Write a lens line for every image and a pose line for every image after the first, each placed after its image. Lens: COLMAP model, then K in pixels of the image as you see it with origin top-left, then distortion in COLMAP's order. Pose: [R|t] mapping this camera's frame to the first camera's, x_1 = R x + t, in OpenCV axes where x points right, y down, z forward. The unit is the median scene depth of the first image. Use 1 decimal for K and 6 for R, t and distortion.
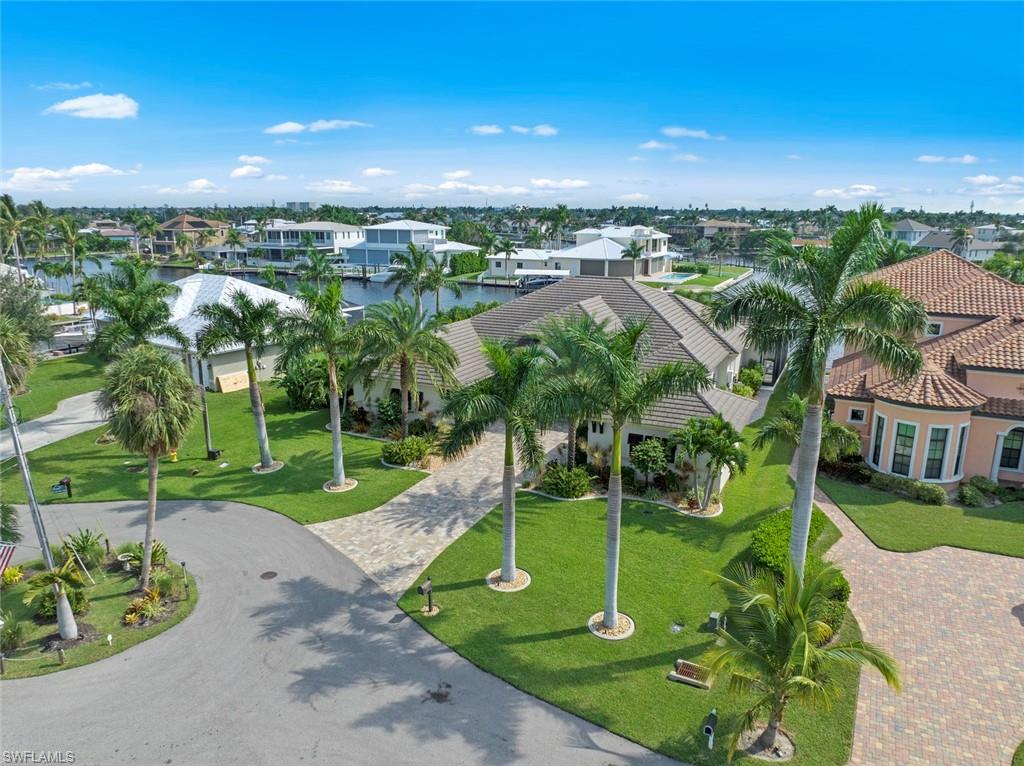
lens RADIAL K [[715.5, 0, 523.8], [0, 715.5, 386.0], [0, 0, 1]] dist [-0.048437, 0.042910]
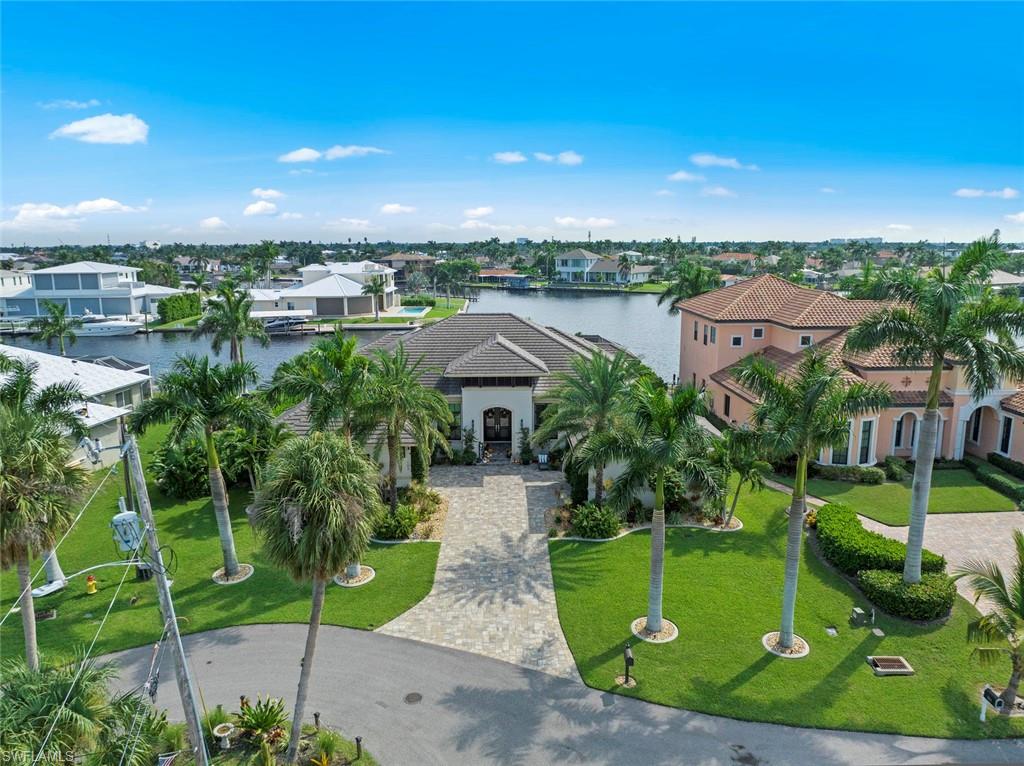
lens RADIAL K [[720.8, 0, 512.0], [0, 720.8, 383.0], [0, 0, 1]] dist [-0.036423, 0.001336]
pose [[0.895089, -0.098889, 0.434784, -0.473841], [0.120336, 0.992489, -0.021999, -0.050117], [-0.429344, 0.072011, 0.900266, 0.150430]]
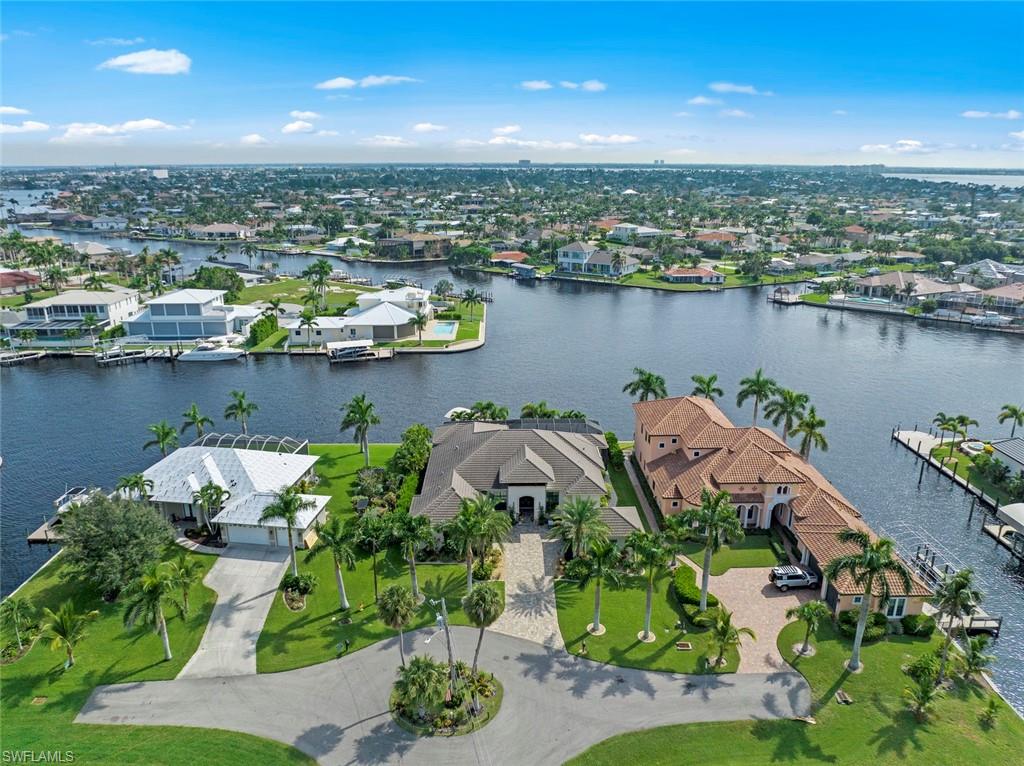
lens RADIAL K [[704.0, 0, 512.0], [0, 704.0, 383.0], [0, 0, 1]] dist [-0.028958, 0.001068]
pose [[0.896430, -0.139624, 0.420616, -0.948544], [0.114346, 0.989809, 0.084870, -0.644531], [-0.428179, -0.027984, 0.903260, -0.822096]]
